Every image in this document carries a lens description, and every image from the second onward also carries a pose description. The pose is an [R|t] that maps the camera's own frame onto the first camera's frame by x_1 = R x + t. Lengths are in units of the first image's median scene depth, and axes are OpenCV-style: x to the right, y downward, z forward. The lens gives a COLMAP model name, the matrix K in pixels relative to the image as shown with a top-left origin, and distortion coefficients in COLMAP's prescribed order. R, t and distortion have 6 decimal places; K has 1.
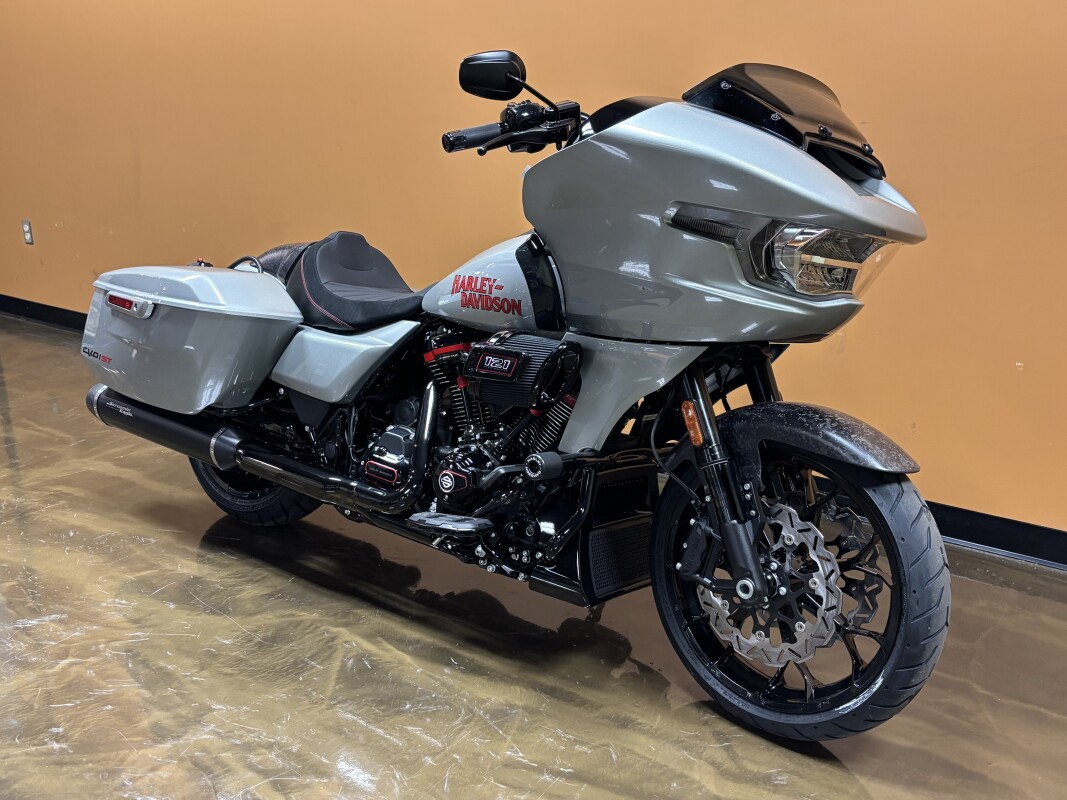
lens RADIAL K [[1062.7, 0, 533.5], [0, 1062.7, 400.0], [0, 0, 1]] dist [0.062624, -0.022020]
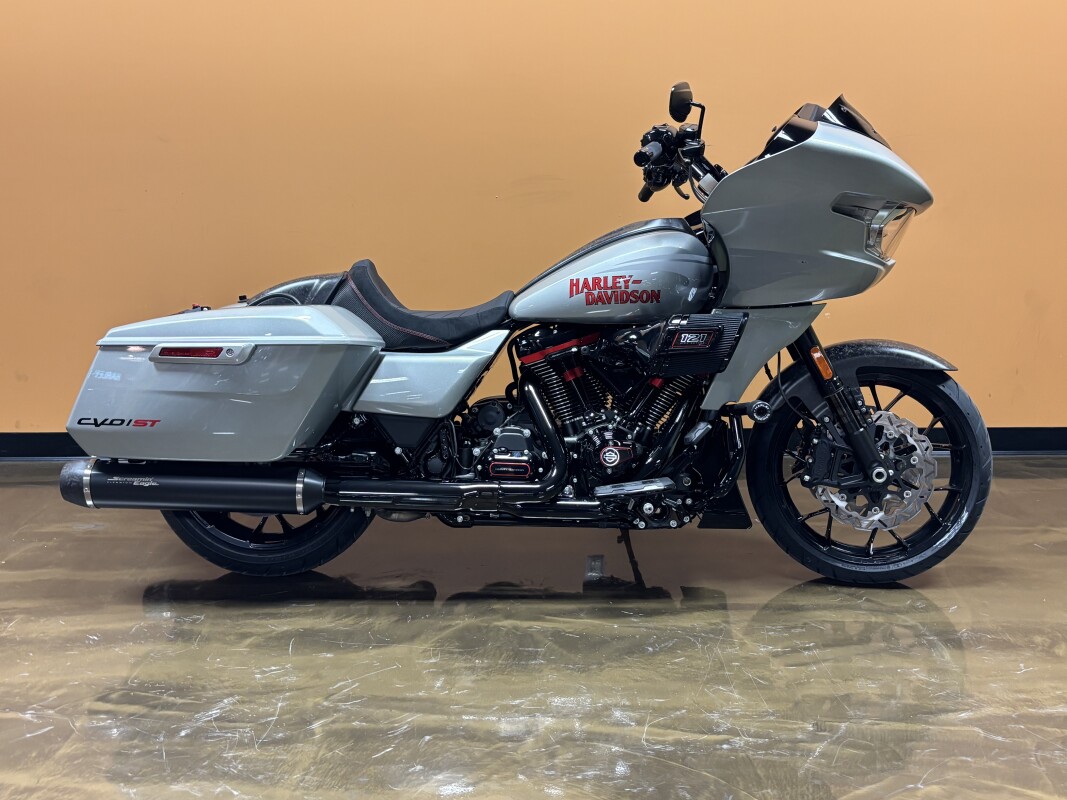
lens RADIAL K [[1062.7, 0, 533.5], [0, 1062.7, 400.0], [0, 0, 1]] dist [0.062624, -0.022020]
pose [[0.797934, -0.154808, 0.582526, -0.789553], [0.180551, 0.983465, 0.014043, -0.013781], [-0.575068, 0.093970, 0.812691, 0.114816]]
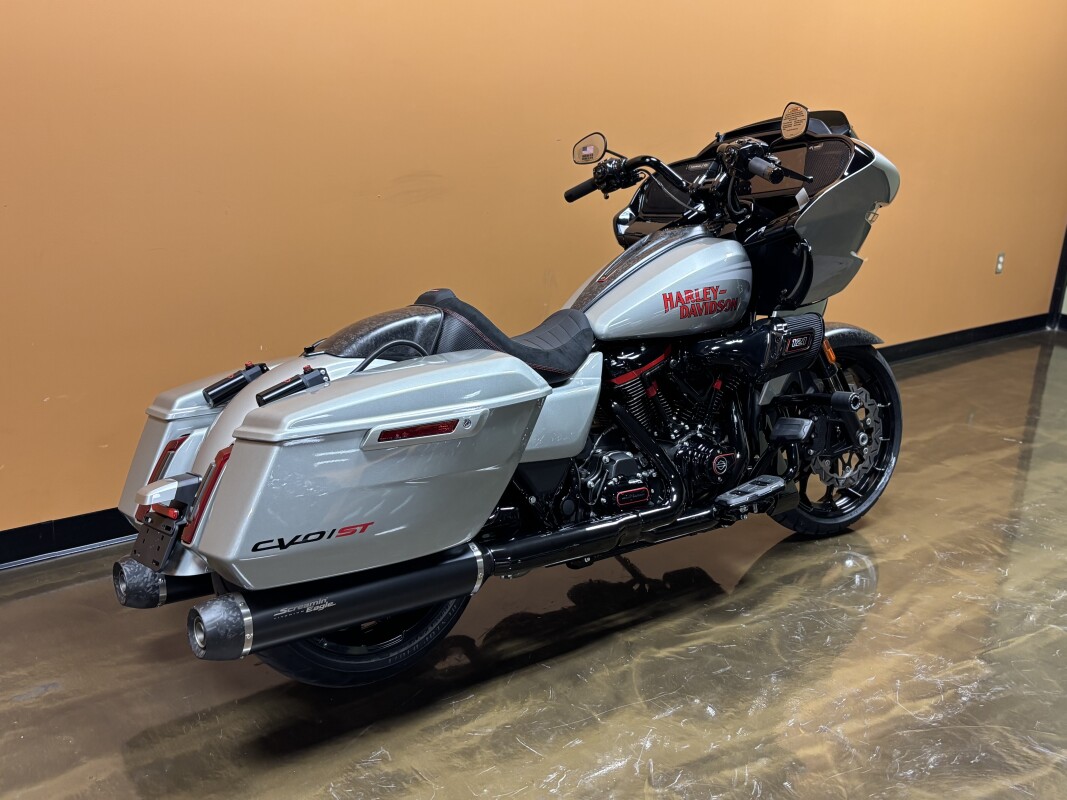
lens RADIAL K [[1062.7, 0, 533.5], [0, 1062.7, 400.0], [0, 0, 1]] dist [0.062624, -0.022020]
pose [[0.261981, -0.267735, 0.927191, -1.178185], [0.245425, 0.947644, 0.204296, -0.274575], [-0.933345, 0.174034, 0.313974, 0.801520]]
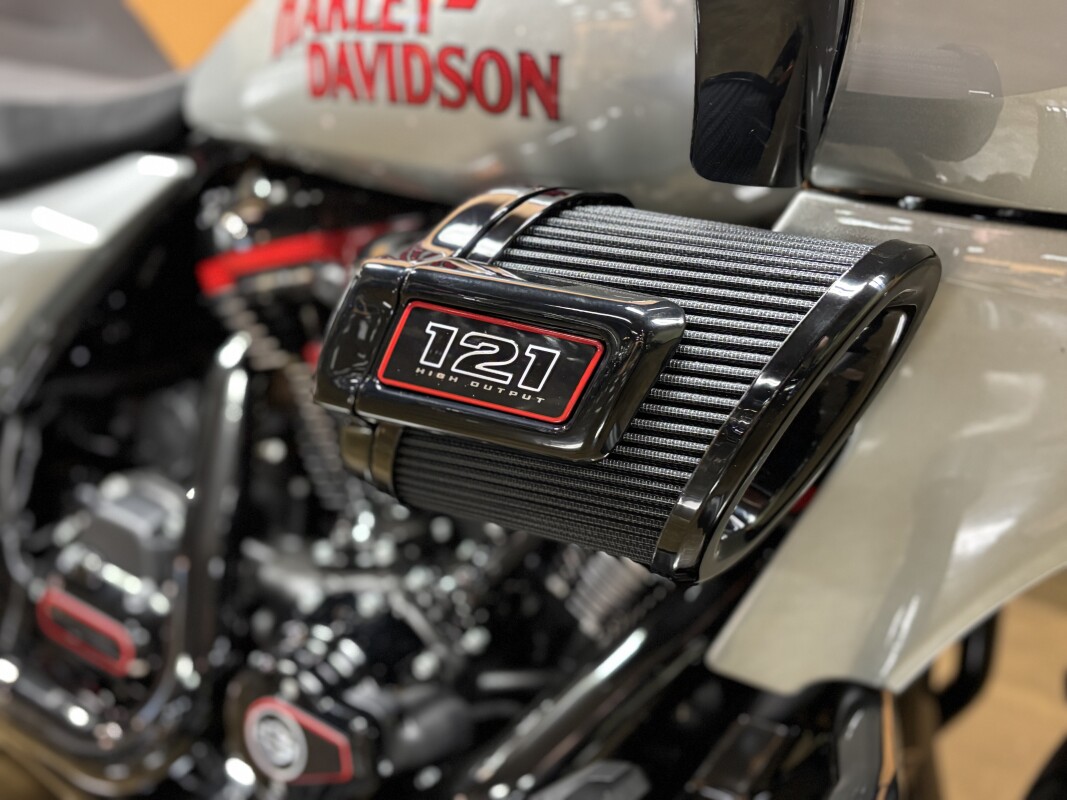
lens RADIAL K [[1119.8, 0, 490.5], [0, 1119.8, 398.2], [0, 0, 1]] dist [0.016698, 0.001011]
pose [[0.998044, -0.021858, 0.058576, -0.040476], [0.014686, 0.992642, 0.120194, -0.045787], [-0.060772, -0.119099, 0.991021, 0.704664]]
